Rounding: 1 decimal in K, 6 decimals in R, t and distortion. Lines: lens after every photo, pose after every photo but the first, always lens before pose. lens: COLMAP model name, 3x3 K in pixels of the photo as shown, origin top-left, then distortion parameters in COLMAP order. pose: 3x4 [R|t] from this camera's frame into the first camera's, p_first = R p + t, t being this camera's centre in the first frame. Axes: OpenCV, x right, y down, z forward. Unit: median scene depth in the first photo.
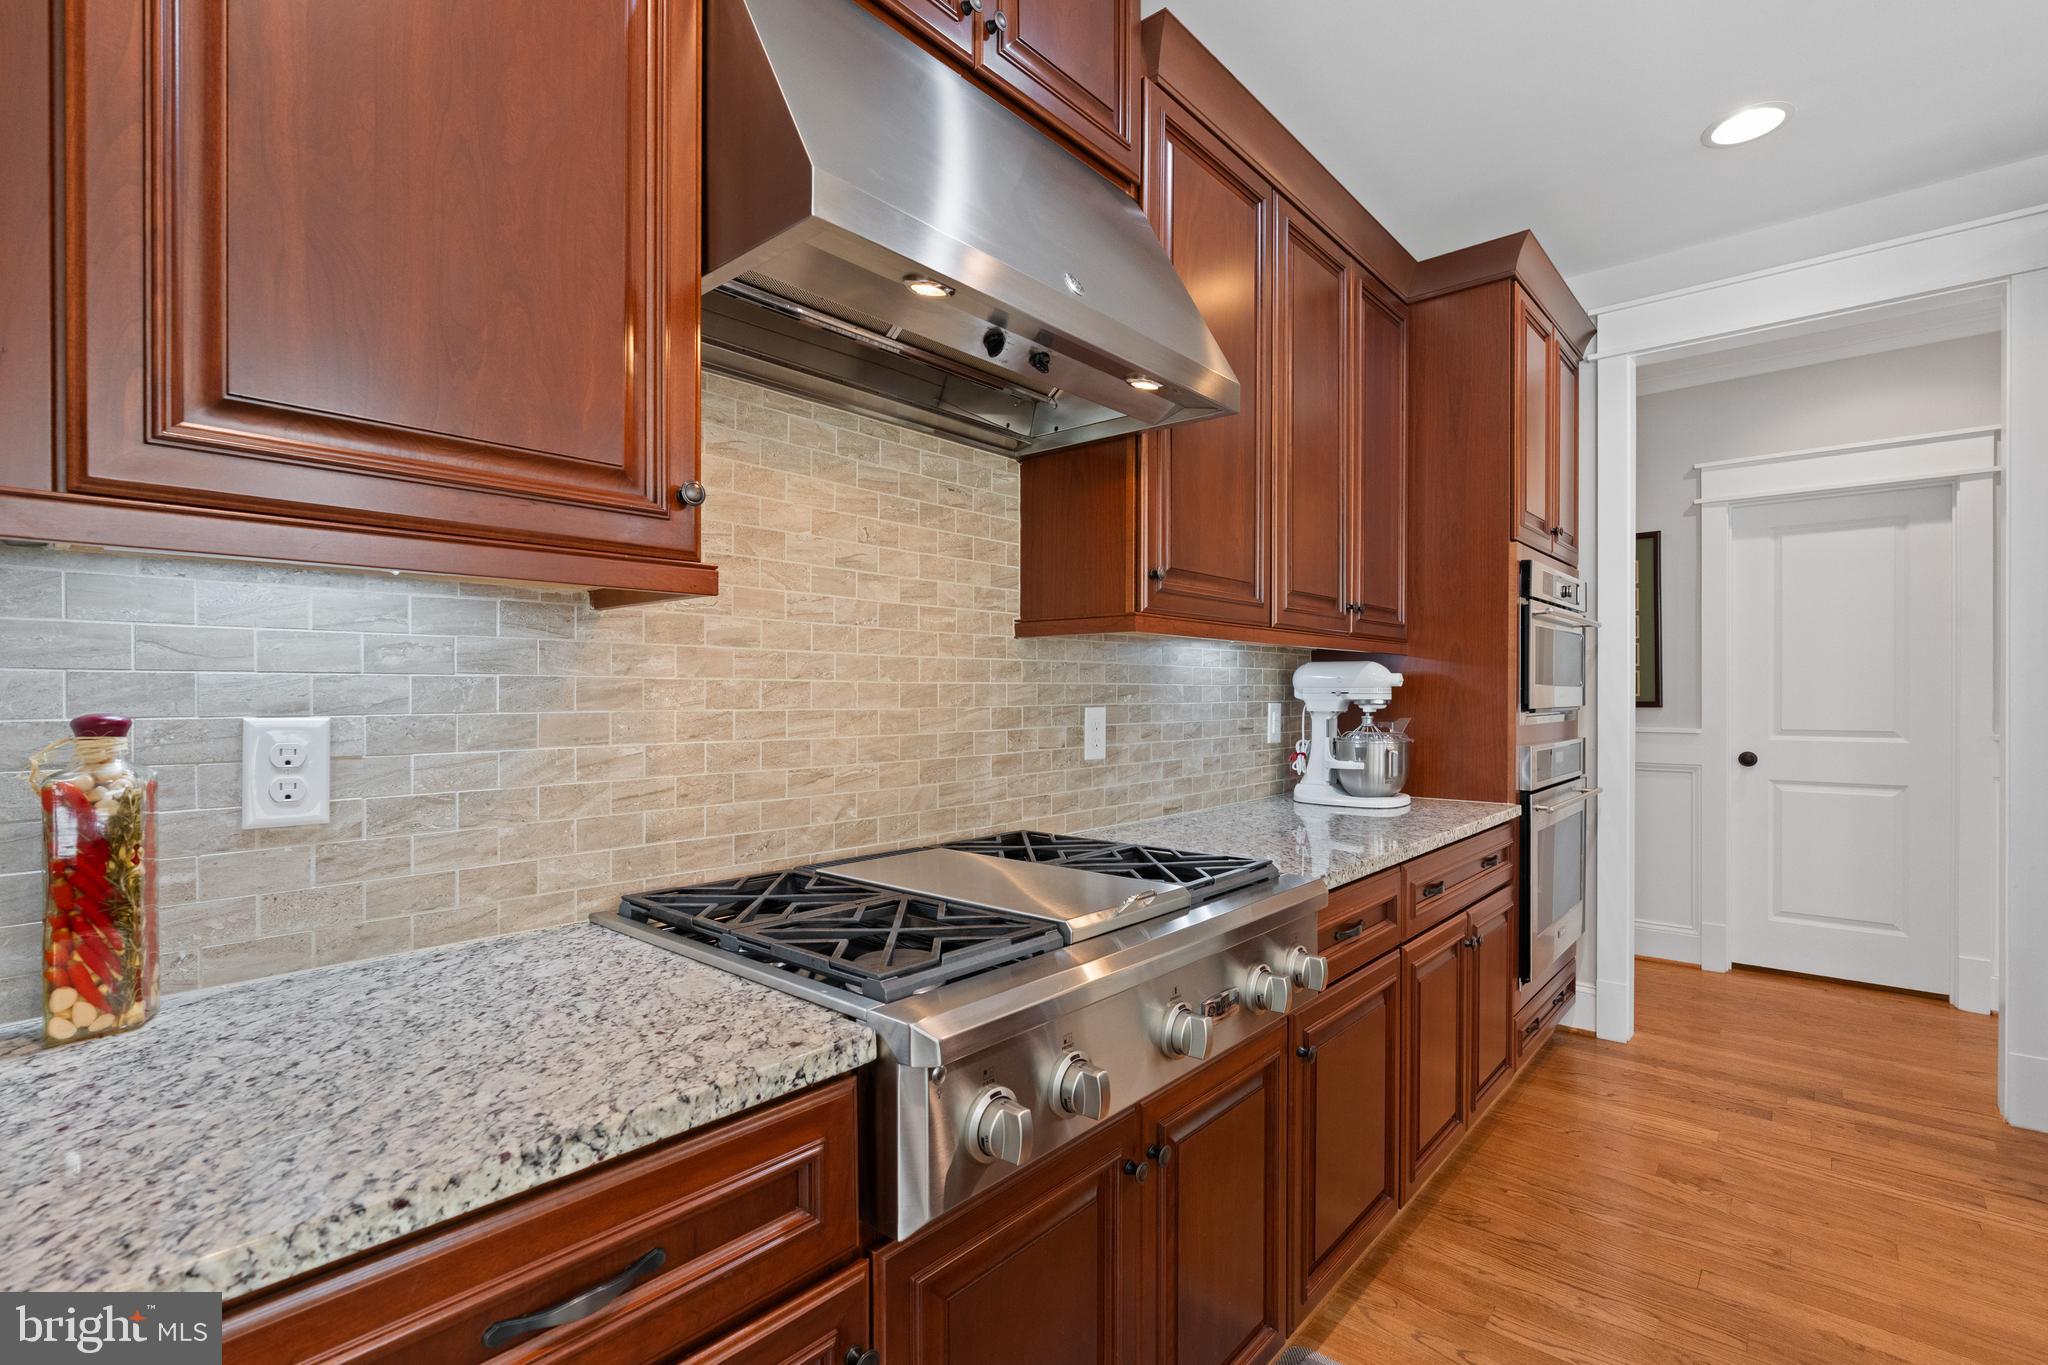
lens RADIAL K [[932.9, 0, 1026.0], [0, 932.9, 700.3], [0, 0, 1]] dist [-0.007902, 0.002147]
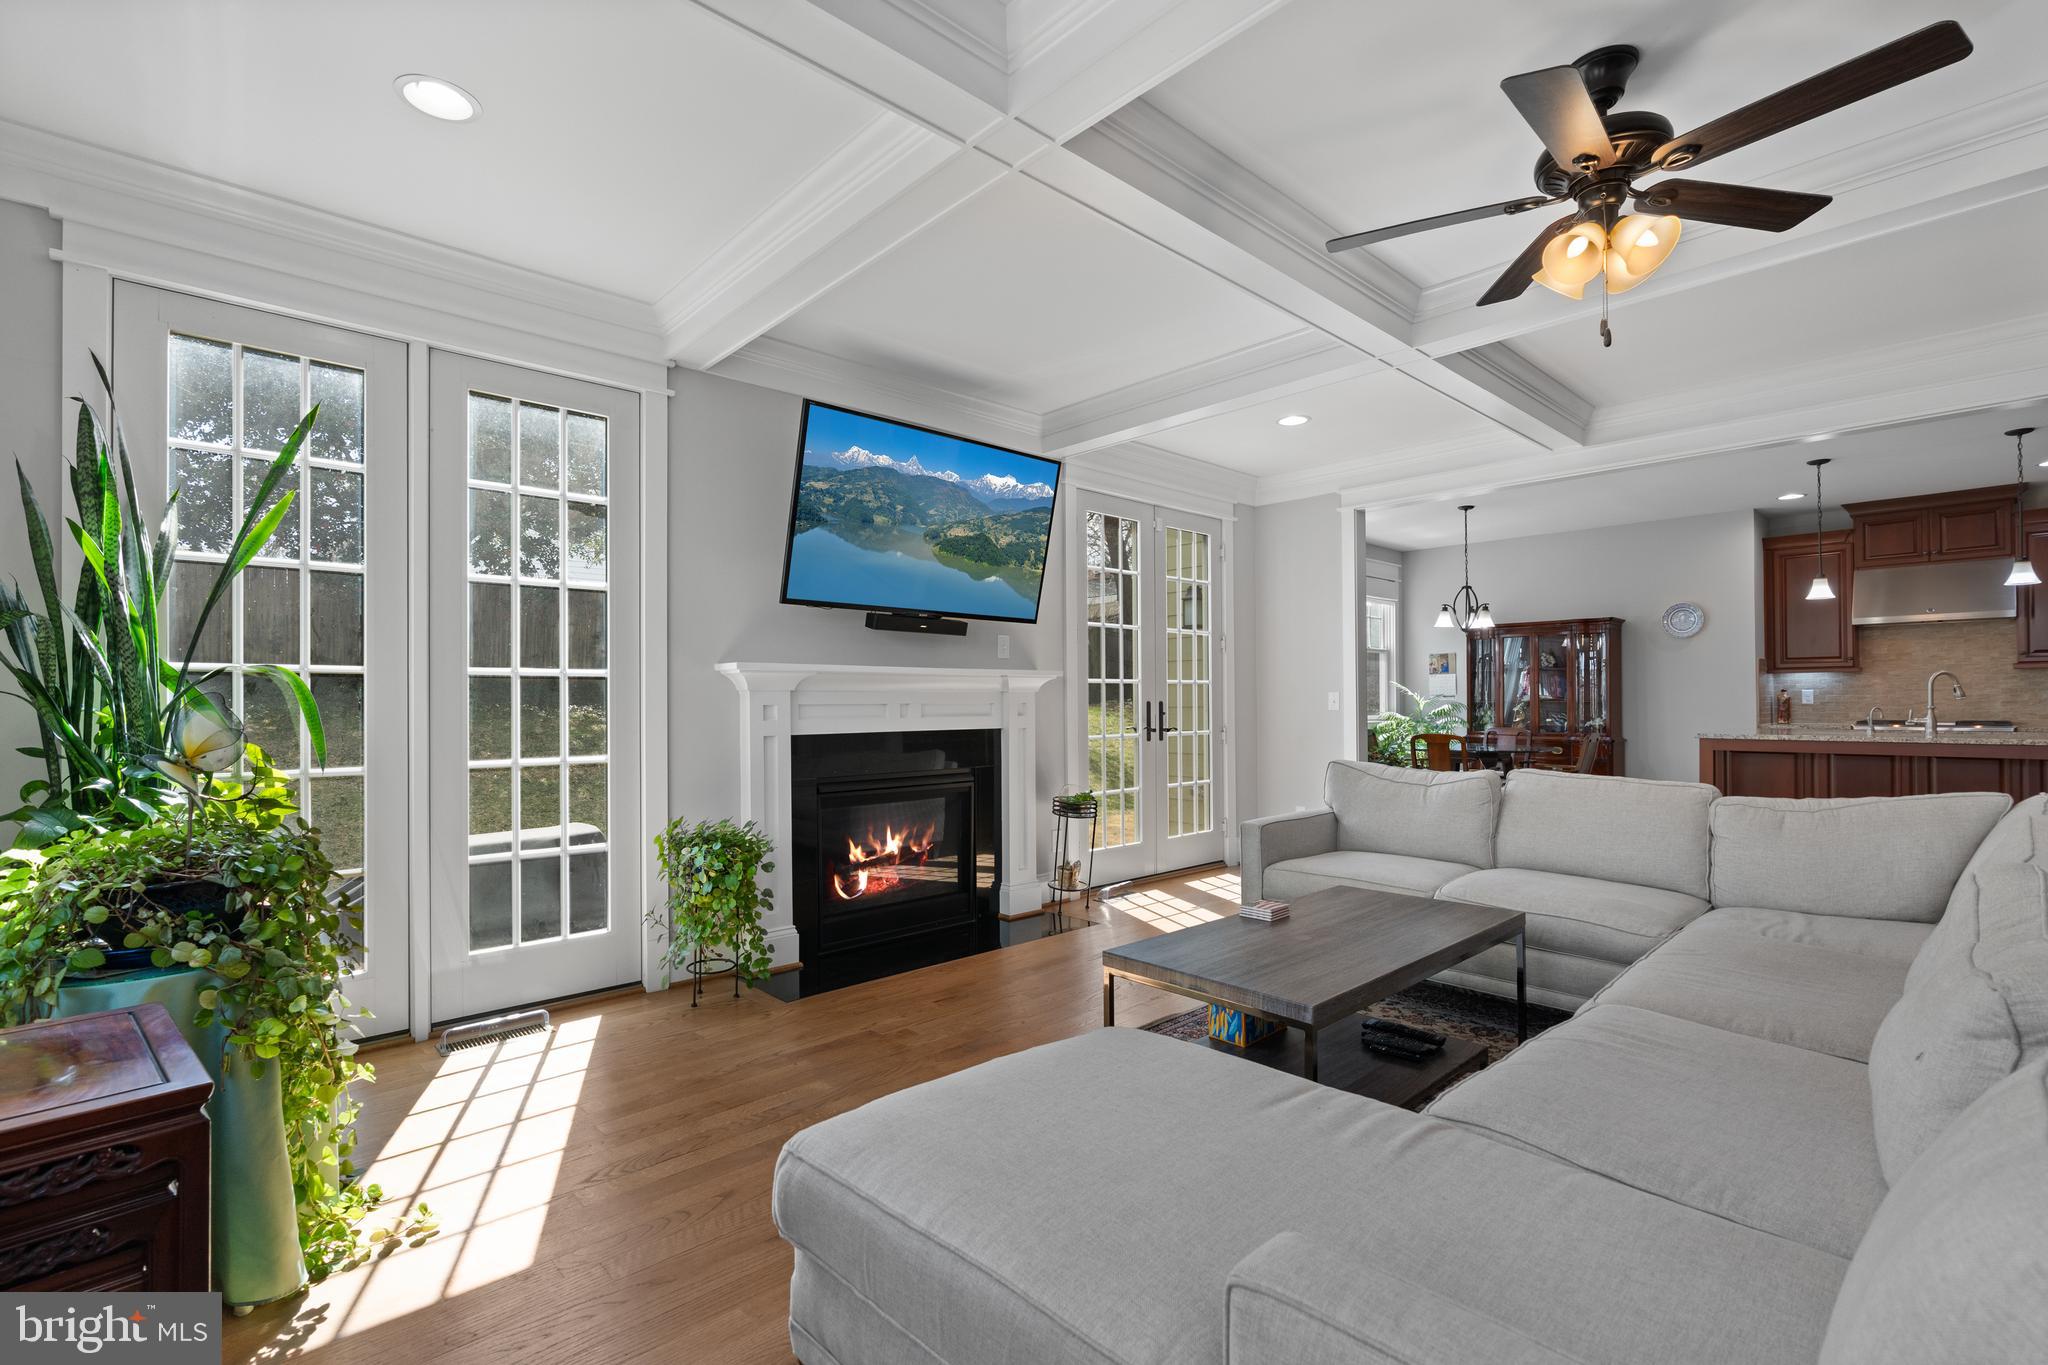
lens RADIAL K [[932.9, 0, 1017.0], [0, 932.9, 686.0], [0, 0, 1]] dist [-0.007902, 0.002147]
pose [[-0.104925, -0.018518, -0.994308, 4.250219], [-0.003006, 0.999828, -0.018304, 0.083624], [0.994476, 0.001069, -0.104963, -2.655833]]
